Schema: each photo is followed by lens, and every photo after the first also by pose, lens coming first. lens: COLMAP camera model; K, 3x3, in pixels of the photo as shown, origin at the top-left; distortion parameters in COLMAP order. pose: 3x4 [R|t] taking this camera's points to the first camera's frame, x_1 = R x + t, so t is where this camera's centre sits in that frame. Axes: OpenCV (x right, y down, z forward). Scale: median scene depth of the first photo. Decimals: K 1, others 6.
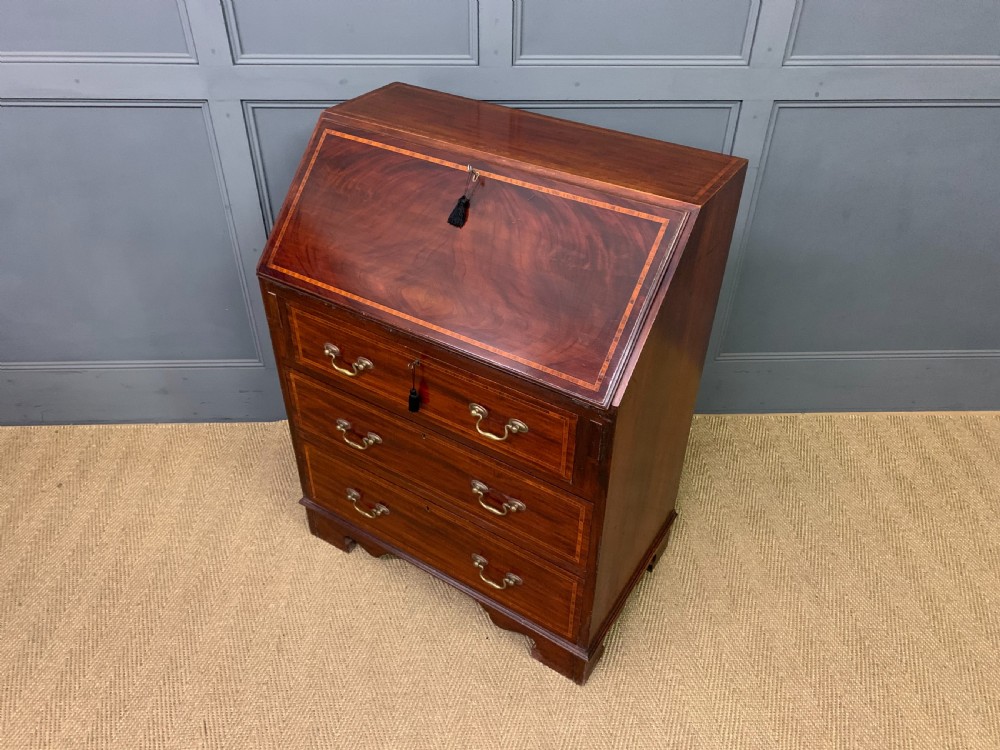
lens RADIAL K [[772.3, 0, 503.0], [0, 772.3, 372.6], [0, 0, 1]] dist [0.025629, -0.007150]
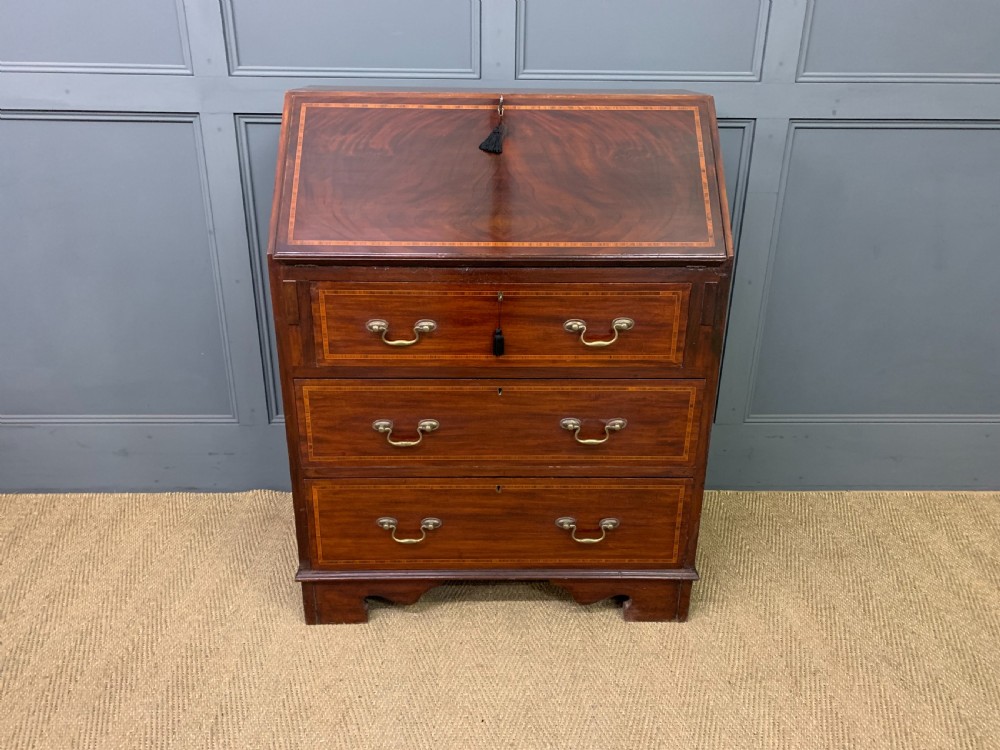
lens RADIAL K [[772.3, 0, 495.6], [0, 772.3, 365.8], [0, 0, 1]] dist [0.025629, -0.007150]
pose [[0.999852, 0.002960, -0.016950, 0.004658], [-0.007267, 0.965565, -0.260060, 0.197017], [0.015596, 0.260145, 0.965444, 0.153177]]
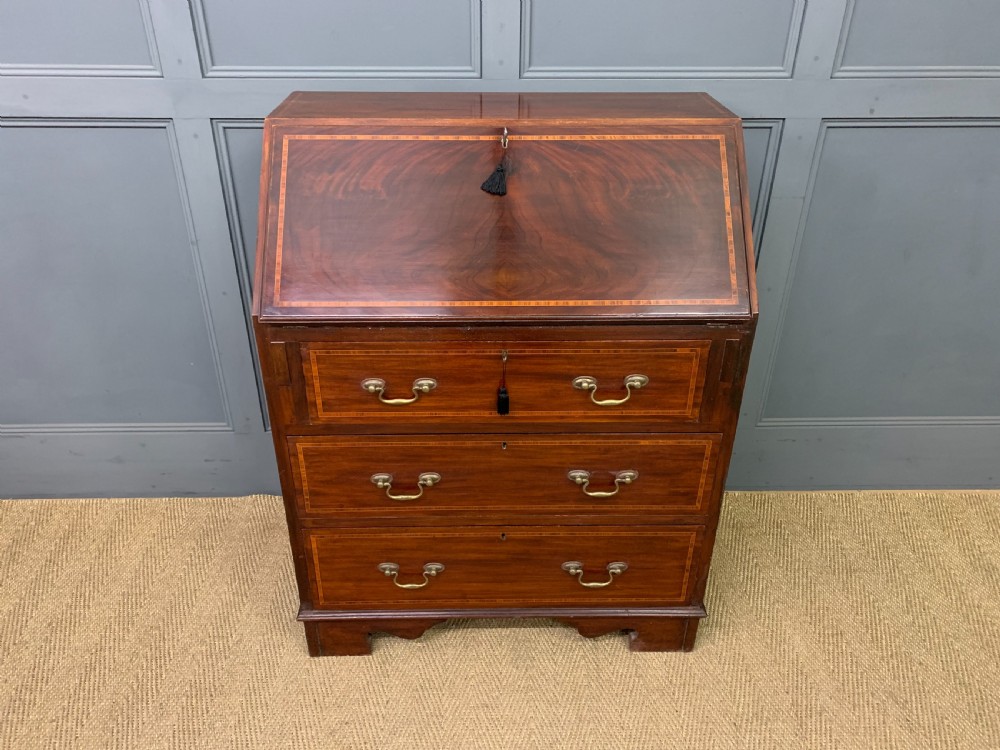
lens RADIAL K [[772.3, 0, 491.9], [0, 772.3, 367.4], [0, 0, 1]] dist [0.025629, -0.007150]
pose [[0.999767, 0.001436, -0.021549, -0.000311], [-0.004140, 0.992023, -0.125990, 0.036908], [0.021196, 0.126049, 0.991798, 0.169117]]
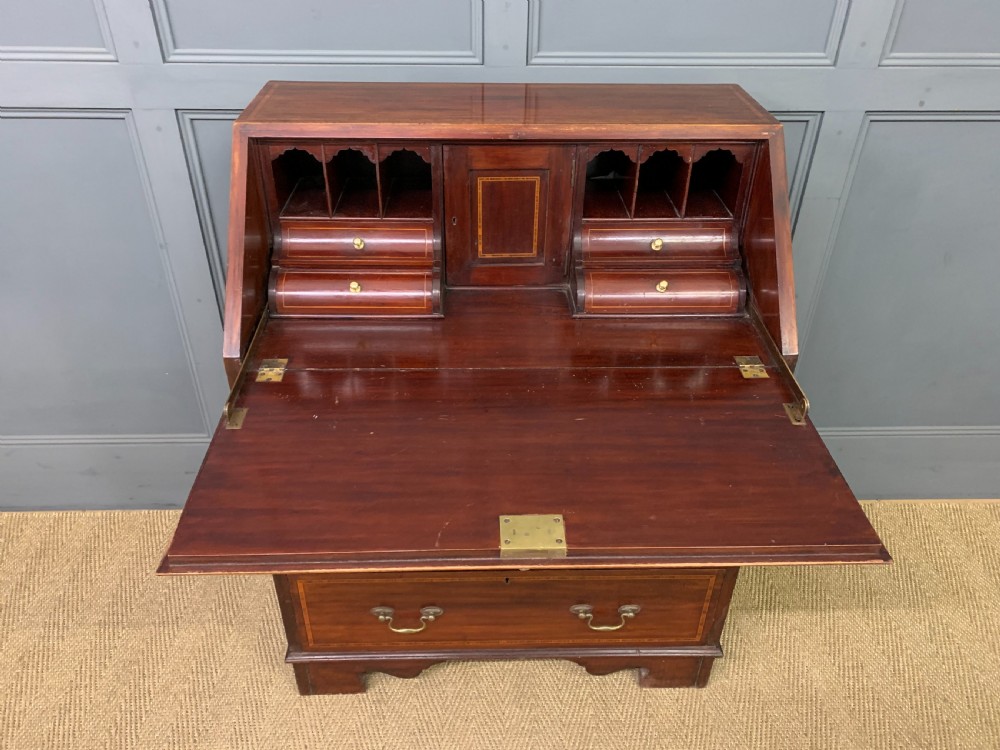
lens RADIAL K [[772.3, 0, 496.6], [0, 772.3, 377.1], [0, 0, 1]] dist [0.025629, -0.007150]
pose [[0.999950, 0.004061, -0.009147, -0.009565], [-0.004470, 0.998971, -0.045127, -0.050550], [0.008954, 0.045166, 0.998939, 0.239112]]
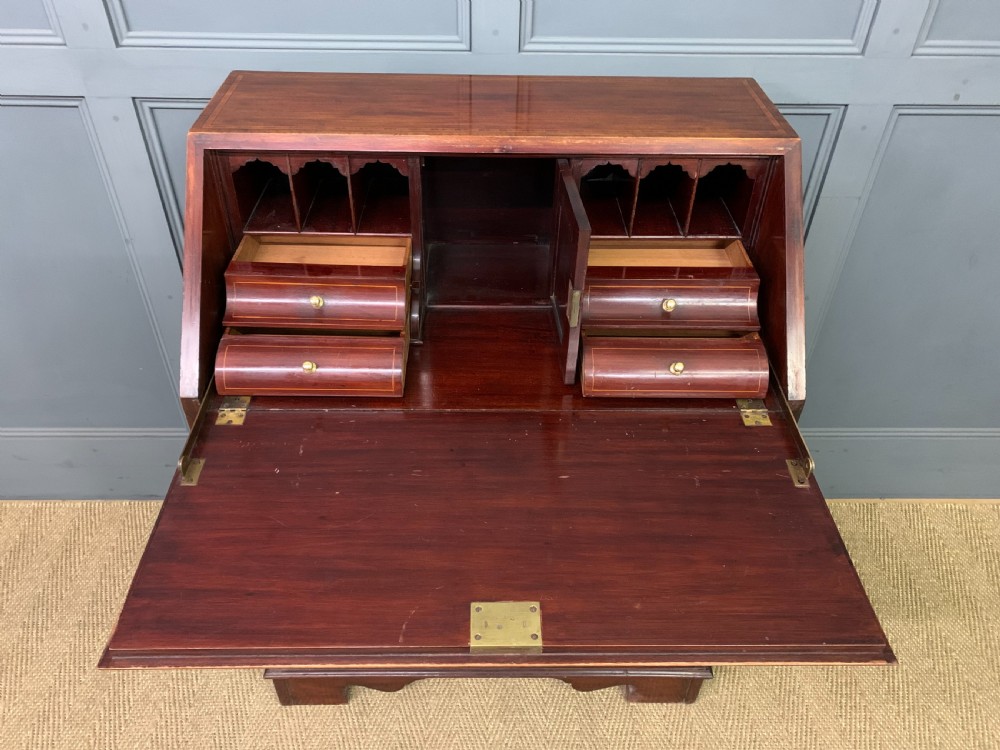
lens RADIAL K [[772.3, 0, 493.3], [0, 772.3, 381.0], [0, 0, 1]] dist [0.025629, -0.007150]
pose [[0.999673, 0.017682, -0.018482, 0.006608], [-0.016764, 0.998672, 0.048708, -0.132389], [0.019319, -0.048382, 0.998642, 0.285767]]
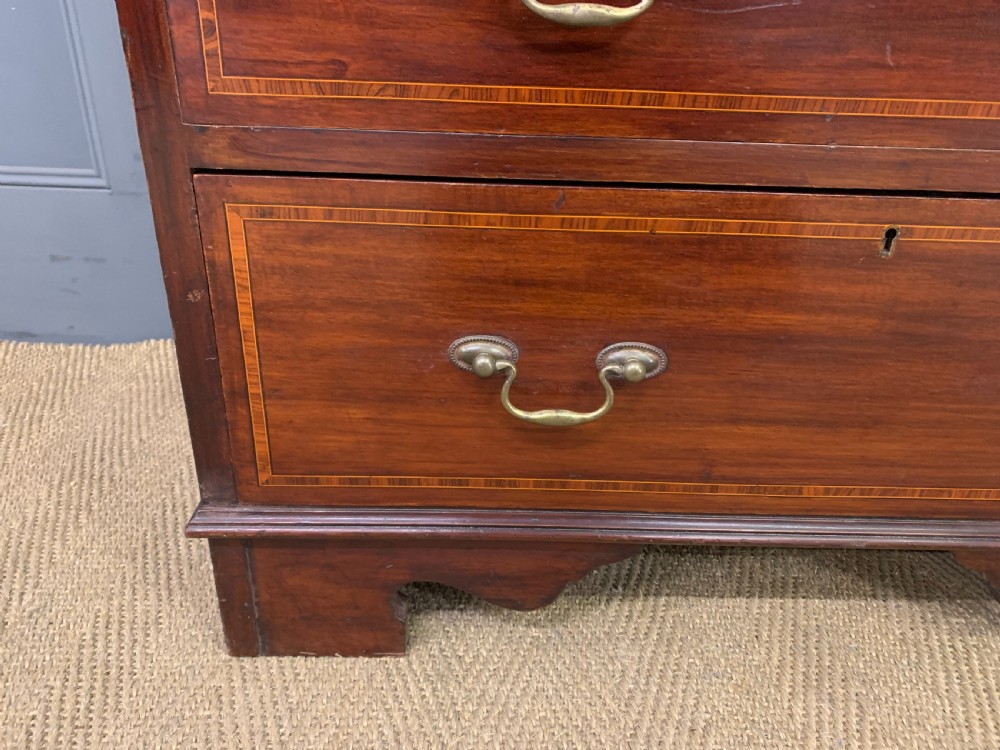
lens RADIAL K [[772.3, 0, 496.4], [0, 772.3, 386.5], [0, 0, 1]] dist [0.025629, -0.007150]
pose [[0.999508, 0.030534, -0.007184, -0.120638], [-0.031305, 0.985473, -0.166925, 0.195801], [0.001983, 0.167068, 0.985943, 0.759586]]
